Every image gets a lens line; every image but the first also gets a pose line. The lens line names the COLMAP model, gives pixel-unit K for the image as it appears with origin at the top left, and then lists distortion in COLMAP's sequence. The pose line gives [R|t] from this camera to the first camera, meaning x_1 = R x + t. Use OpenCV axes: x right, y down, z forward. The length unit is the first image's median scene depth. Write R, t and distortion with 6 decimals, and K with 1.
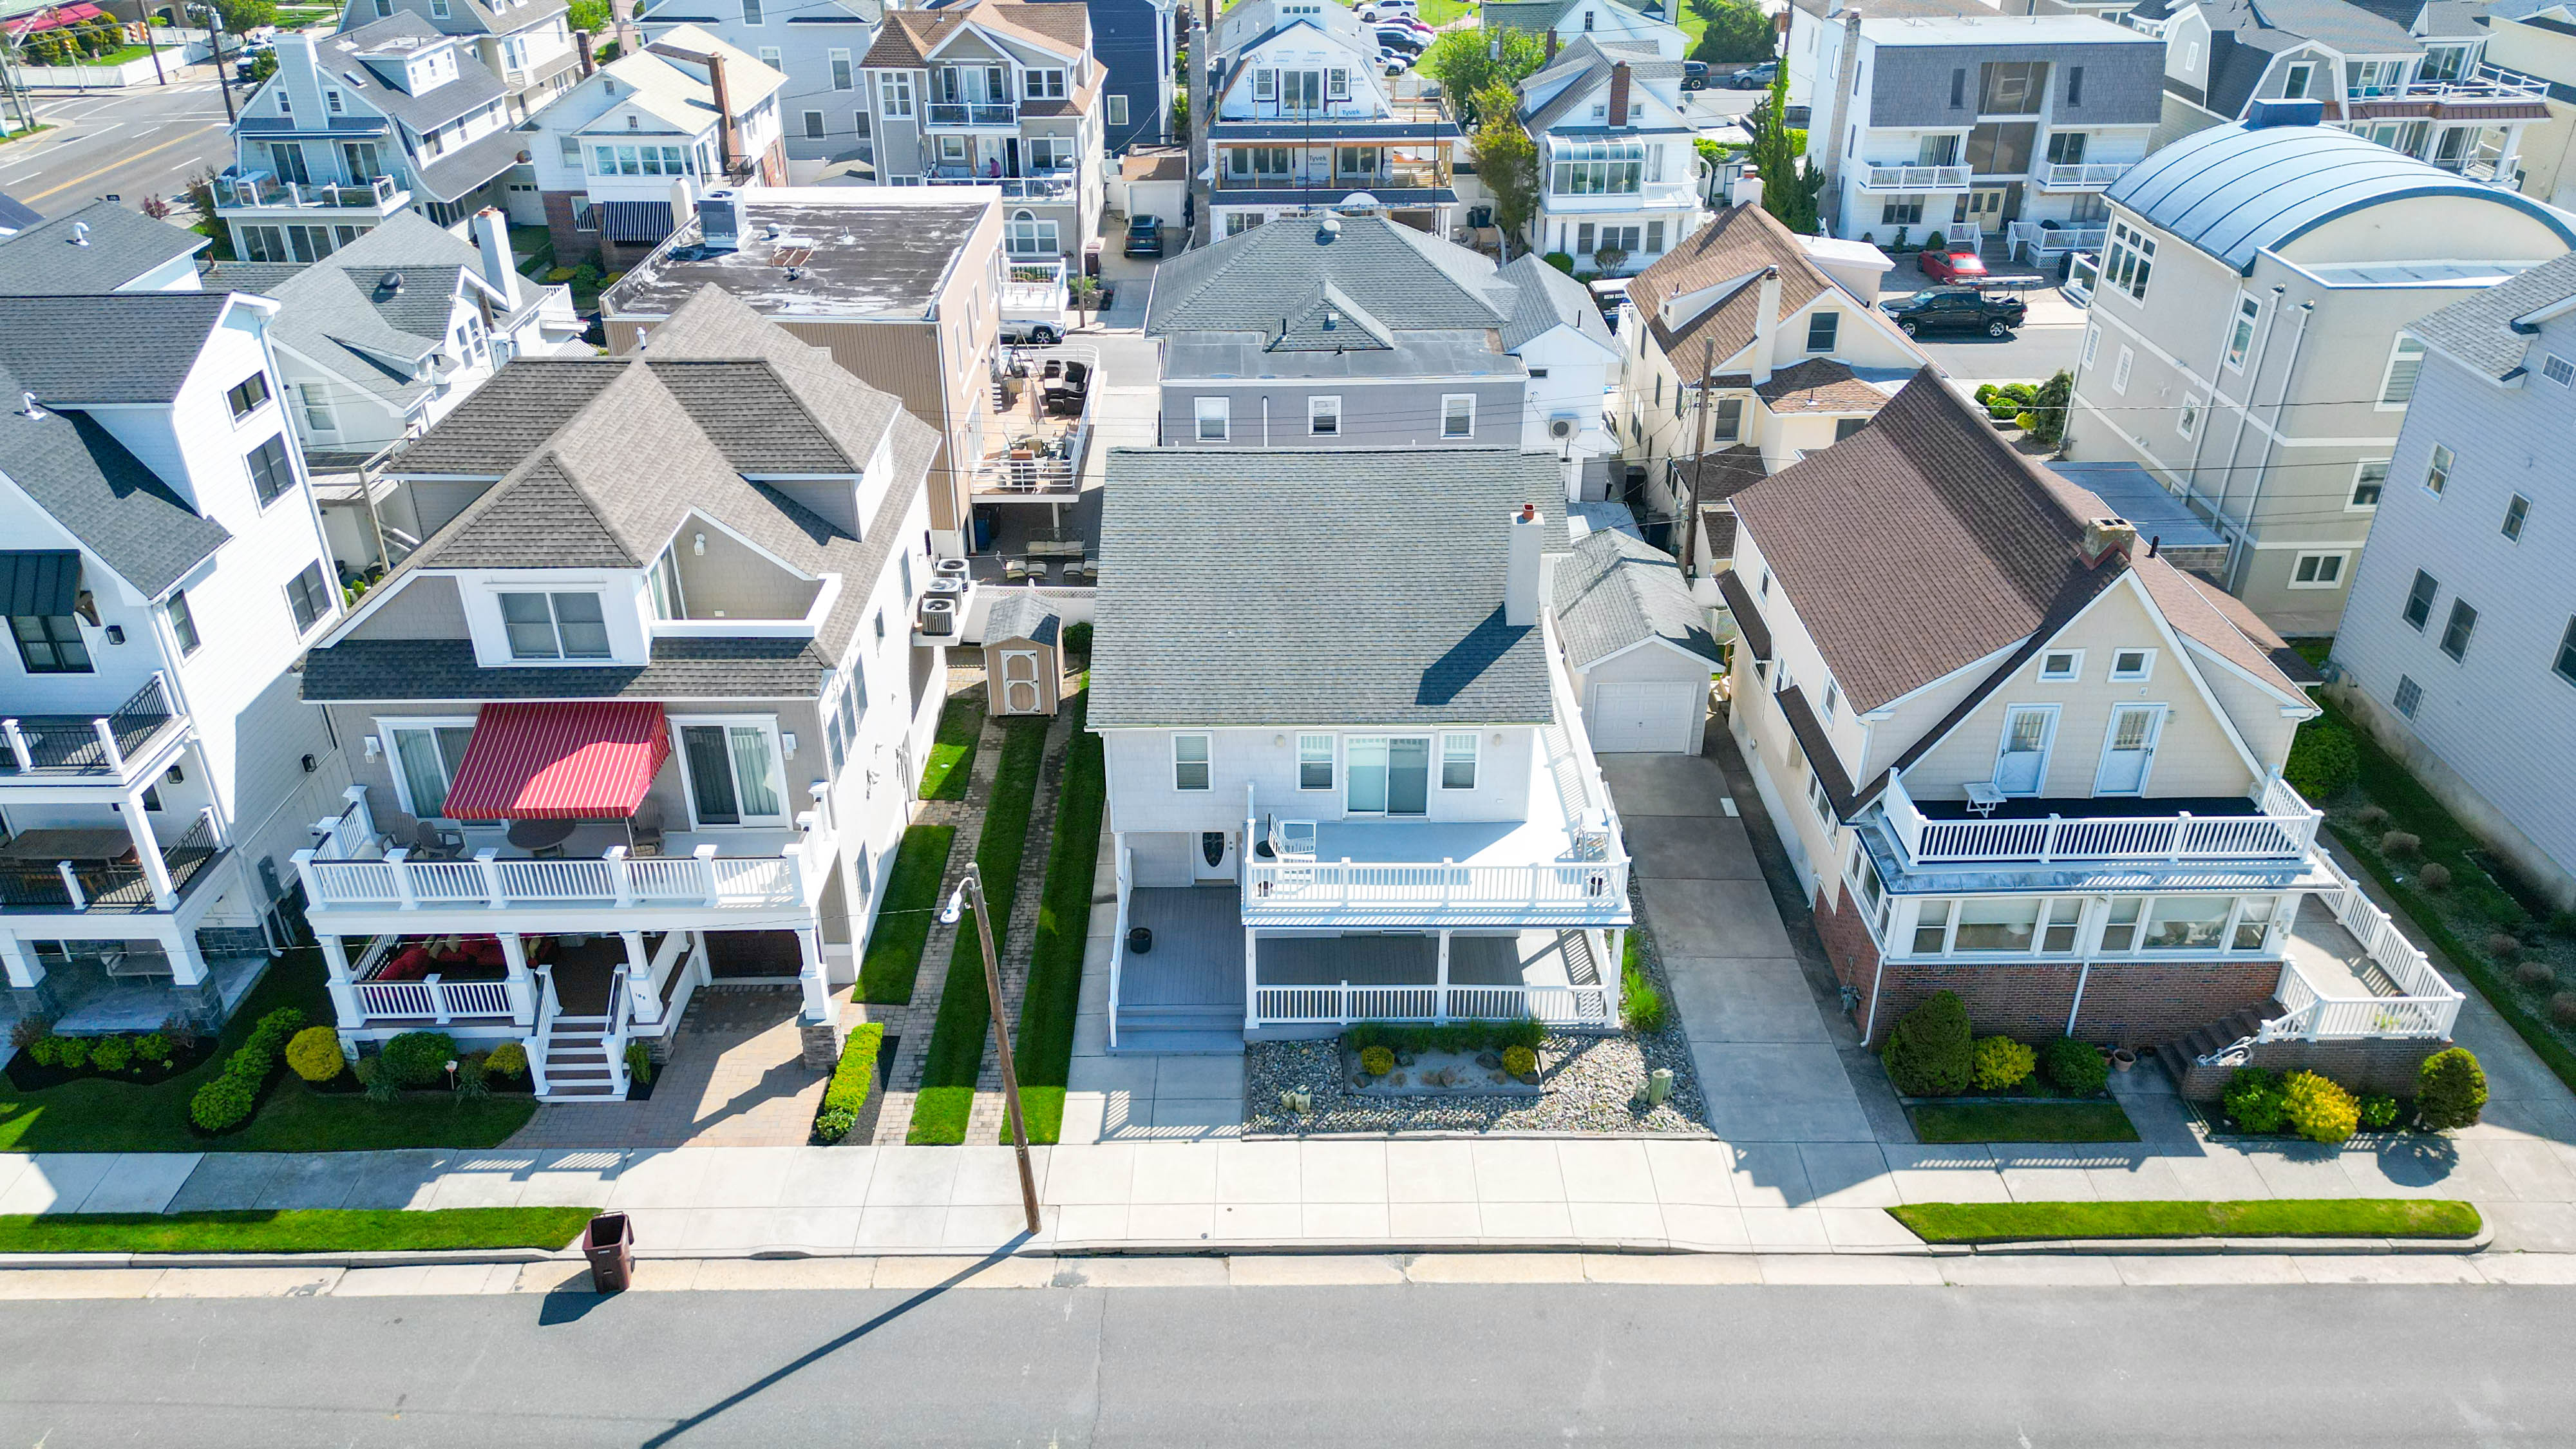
lens RADIAL K [[1797.7, 0, 1276.0], [0, 1797.7, 729.3], [0, 0, 1]] dist [0.089397, -0.094239]
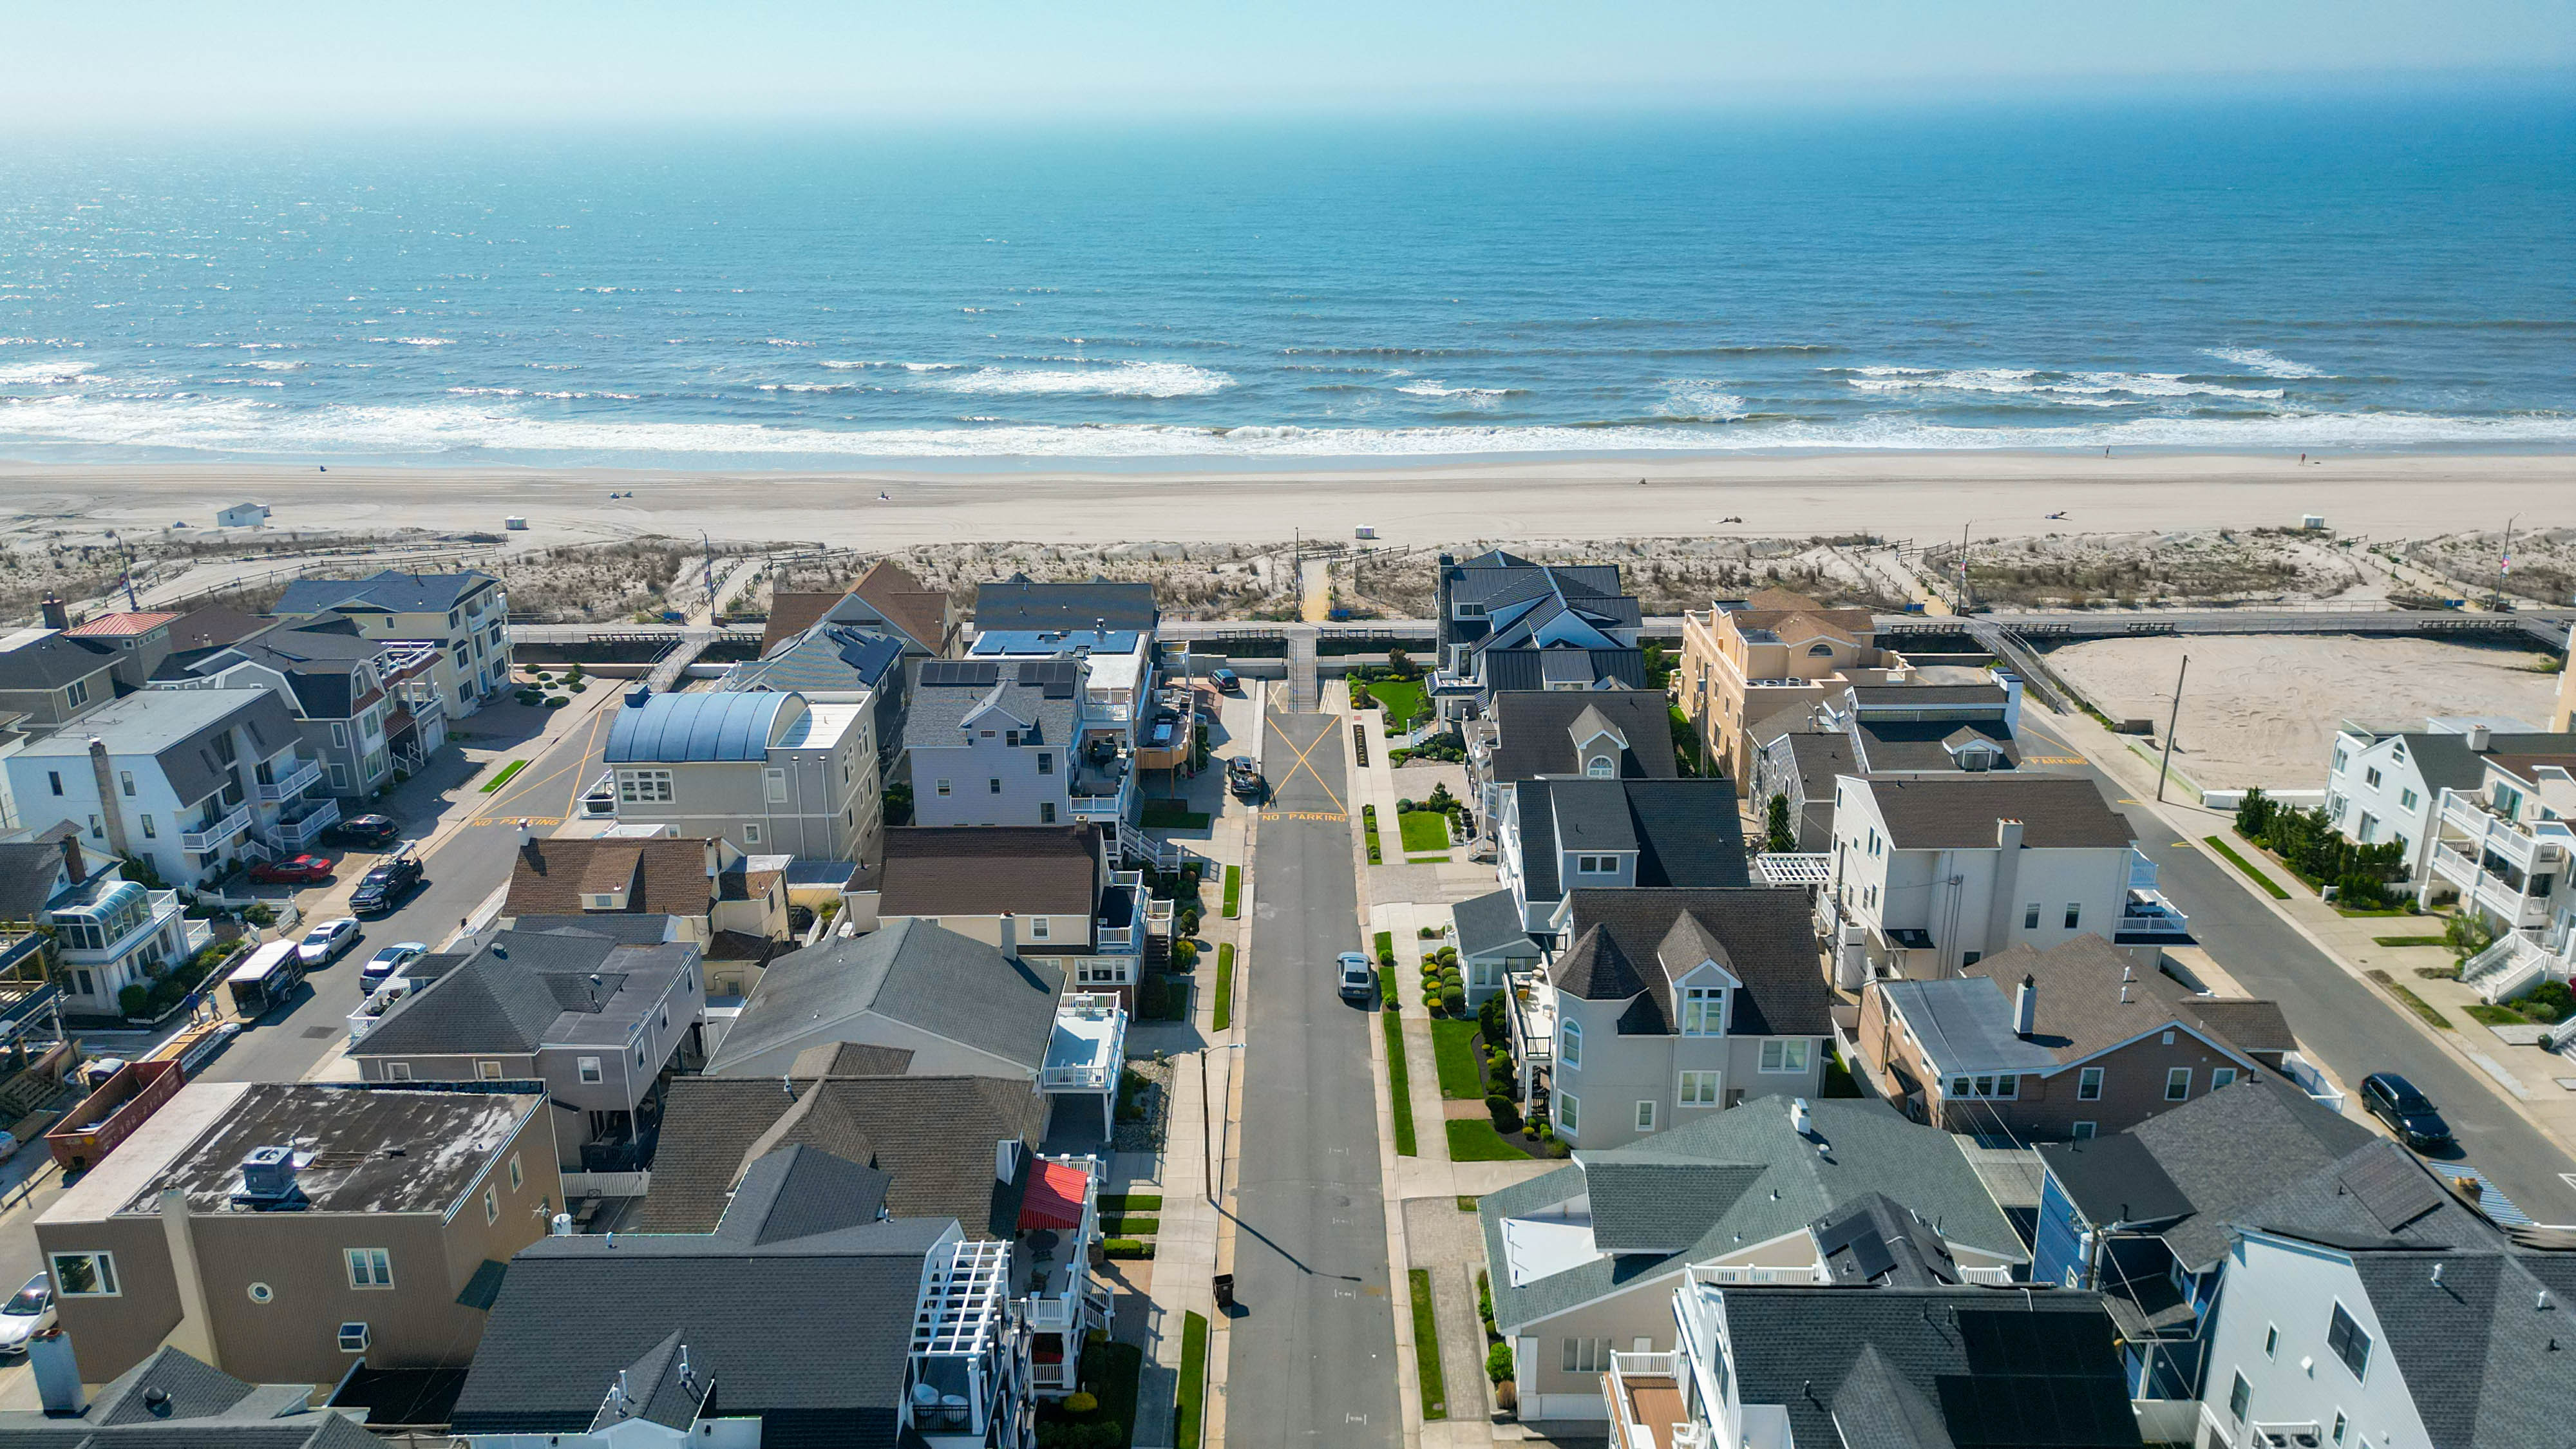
lens RADIAL K [[1779.1, 0, 1288.0], [0, 1779.1, 724.5], [0, 0, 1]] dist [0.125026, -0.159596]
pose [[0.010228, -0.320907, 0.947056, -1.959891], [0.498607, 0.822600, 0.273351, -0.765816], [-0.866768, 0.469413, 0.168420, 0.157899]]
